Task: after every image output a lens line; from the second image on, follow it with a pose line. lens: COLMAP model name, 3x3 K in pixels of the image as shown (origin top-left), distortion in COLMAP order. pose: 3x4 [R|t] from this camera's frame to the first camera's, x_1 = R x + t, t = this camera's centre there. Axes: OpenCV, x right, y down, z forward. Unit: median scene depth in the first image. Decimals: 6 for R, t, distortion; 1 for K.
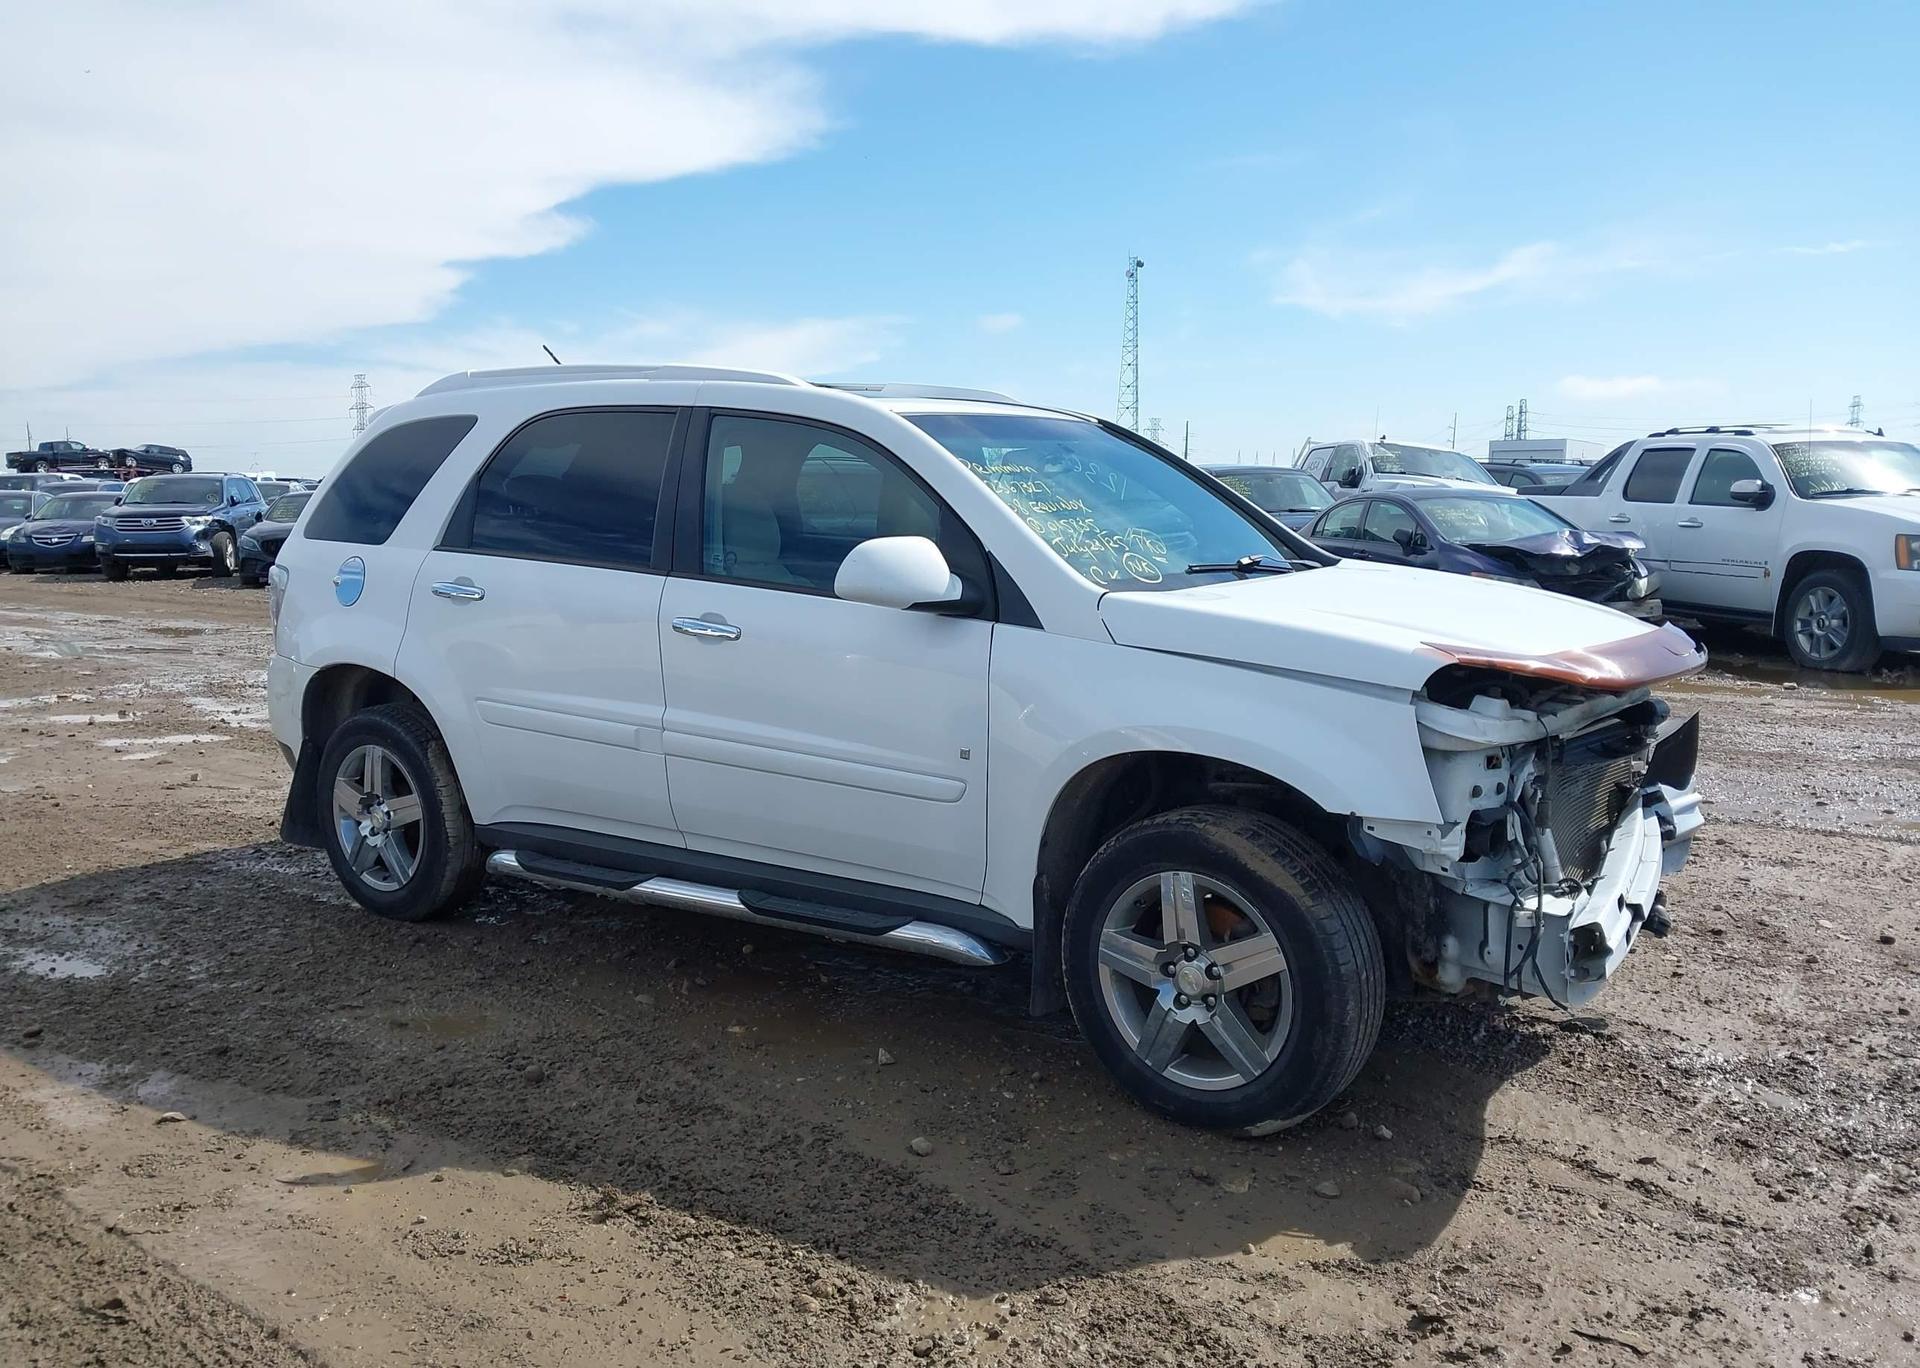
lens RADIAL K [[1539.4, 0, 934.2], [0, 1539.4, 700.1], [0, 0, 1]] dist [0.016055, 0.002714]
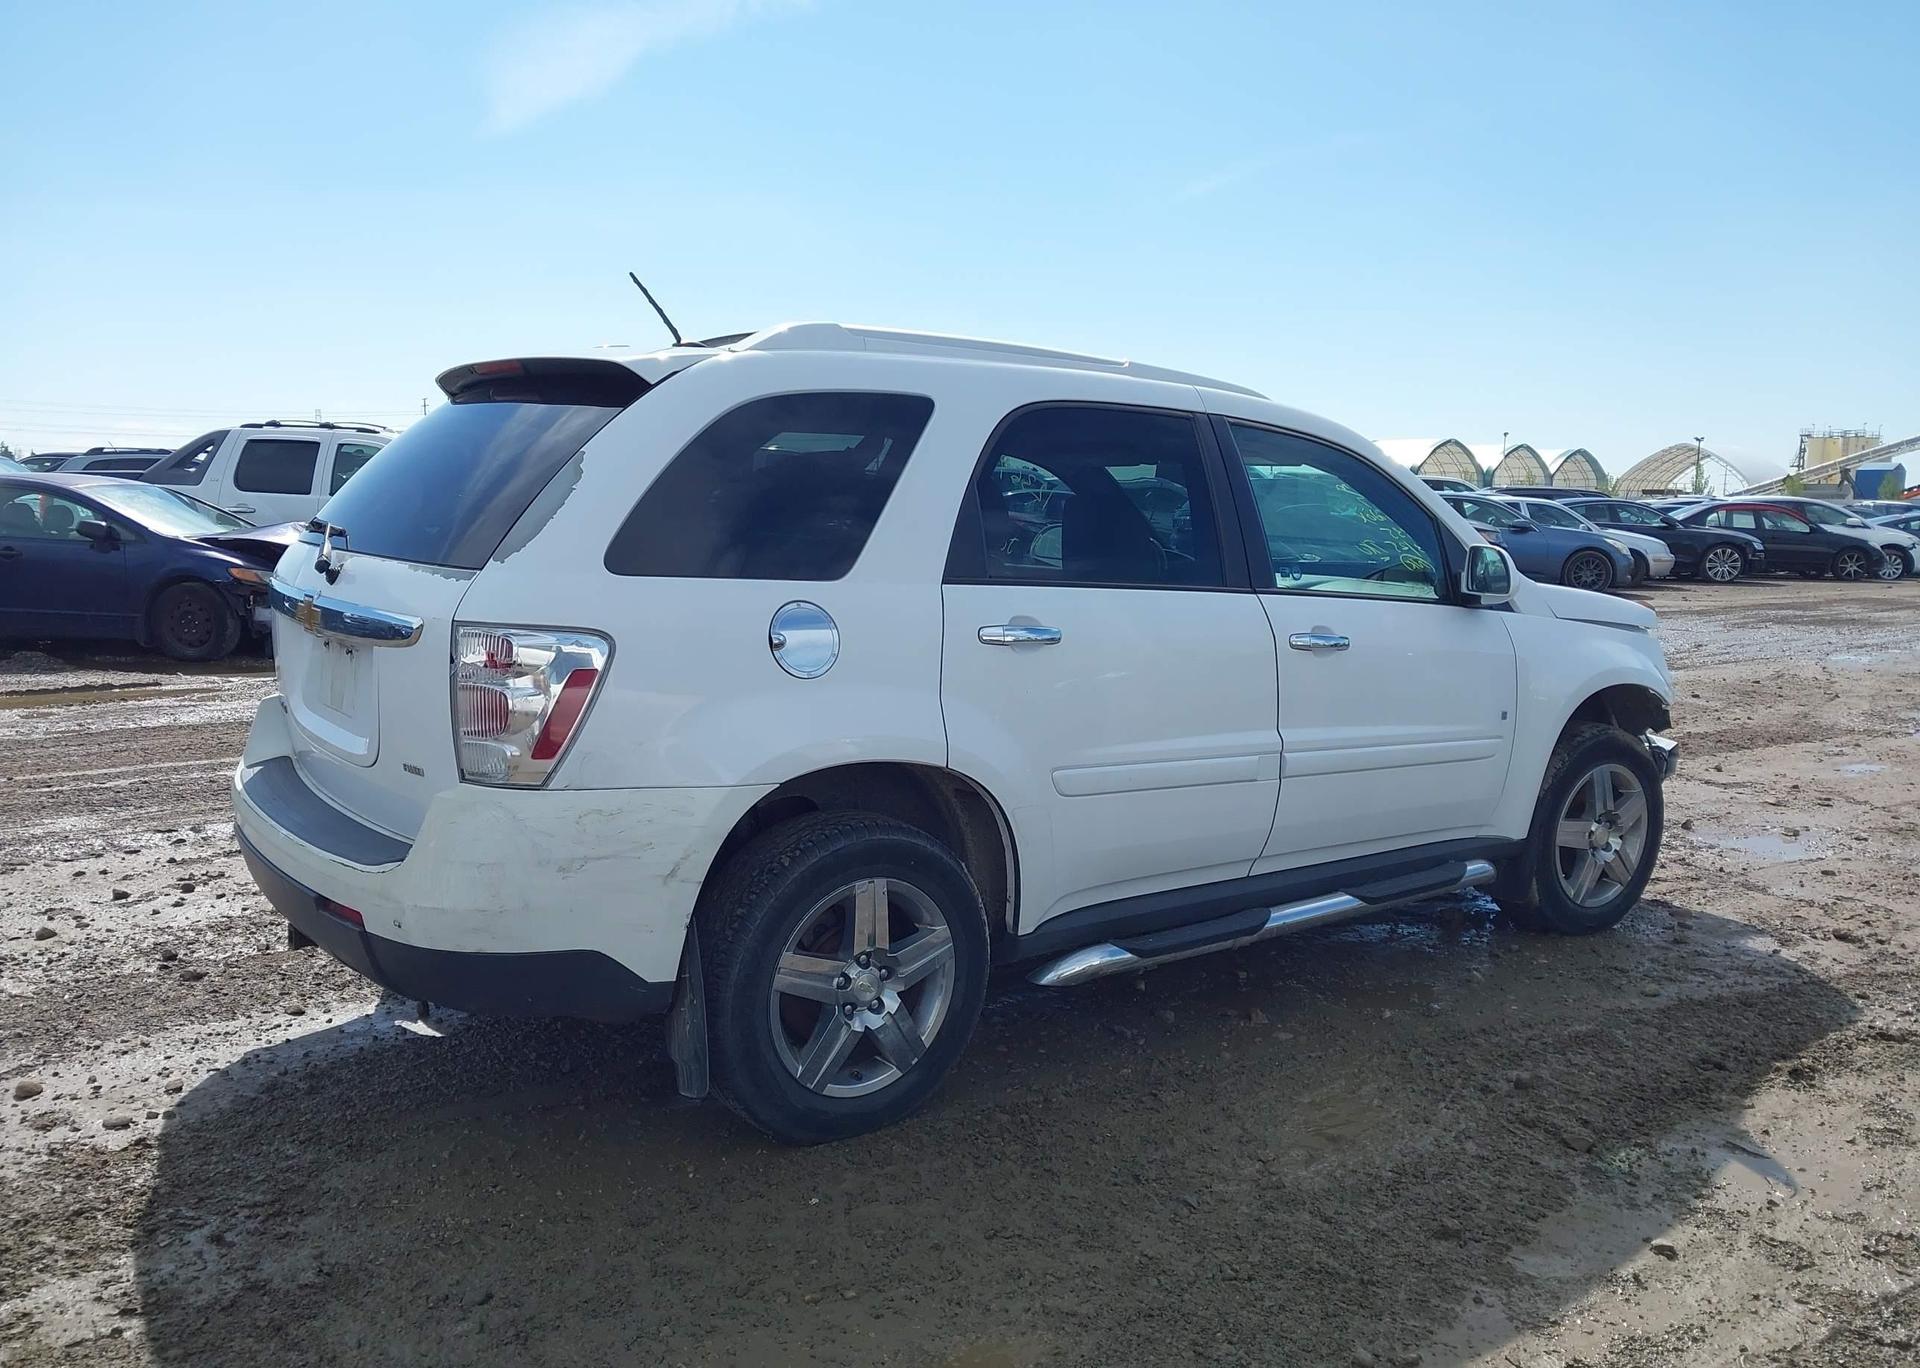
lens RADIAL K [[1527.8, 0, 936.4], [0, 1527.8, 721.5], [0, 0, 1]] dist [0.041454, -0.043601]
pose [[0.307696, -0.132703, 0.942185, -0.967551], [0.108089, 0.988691, 0.103954, -0.104180], [-0.945325, 0.069853, 0.318560, 0.759777]]
